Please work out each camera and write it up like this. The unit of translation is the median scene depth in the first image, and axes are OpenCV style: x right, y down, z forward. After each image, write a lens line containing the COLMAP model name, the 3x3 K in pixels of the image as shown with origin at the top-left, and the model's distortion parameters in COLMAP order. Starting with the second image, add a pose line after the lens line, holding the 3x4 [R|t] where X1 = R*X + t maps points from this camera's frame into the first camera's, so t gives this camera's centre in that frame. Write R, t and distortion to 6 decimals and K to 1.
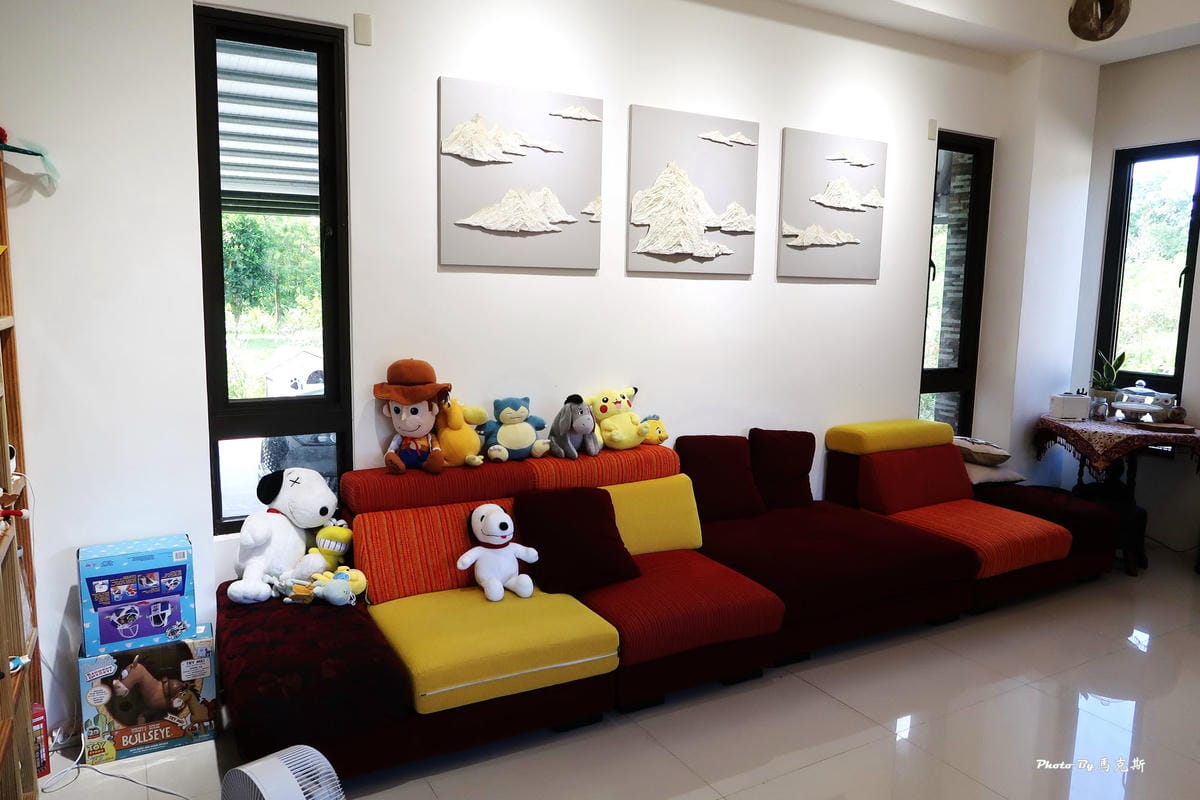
lens RADIAL K [[829.9, 0, 596.7], [0, 829.9, 392.7], [0, 0, 1]] dist [-0.028585, -0.000794]
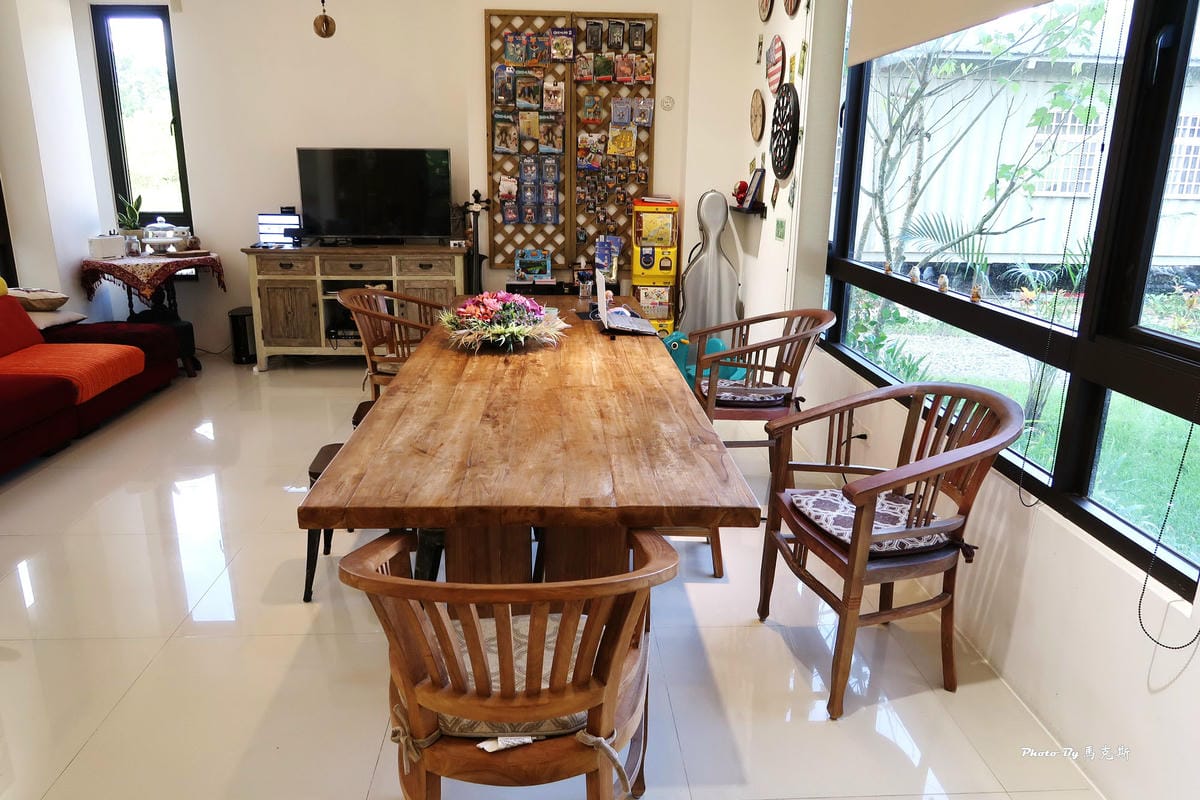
lens RADIAL K [[829.9, 0, 596.2], [0, 829.9, 406.2], [0, 0, 1]] dist [-0.028585, -0.000794]
pose [[0.450190, -0.266645, 0.852191, -0.134196], [0.106838, 0.963602, 0.245065, 0.023753], [-0.886519, -0.019280, 0.462291, -0.109060]]
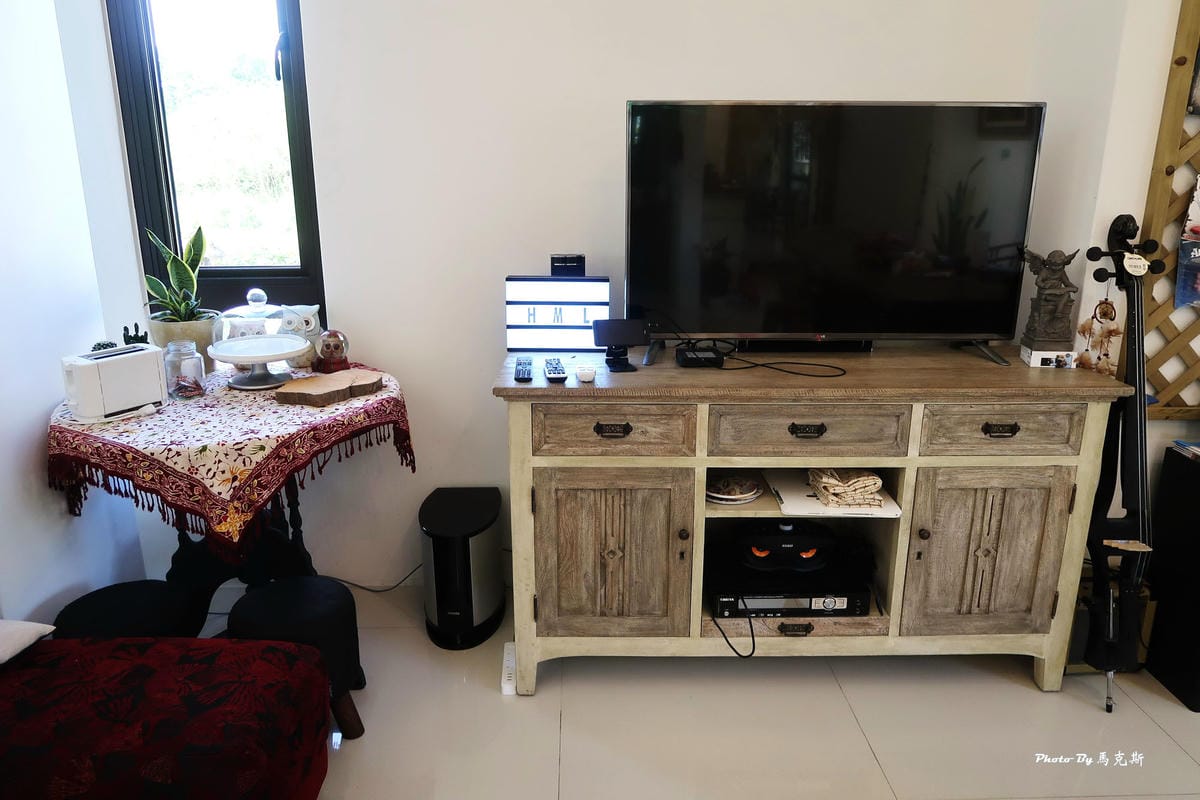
lens RADIAL K [[829.9, 0, 596.0], [0, 829.9, 407.2], [0, 0, 1]] dist [-0.028585, -0.000794]
pose [[0.476344, -0.269052, 0.837083, 0.350762], [0.117631, 0.962974, 0.242577, -0.040388], [-0.871355, -0.017083, 0.490356, 0.604665]]
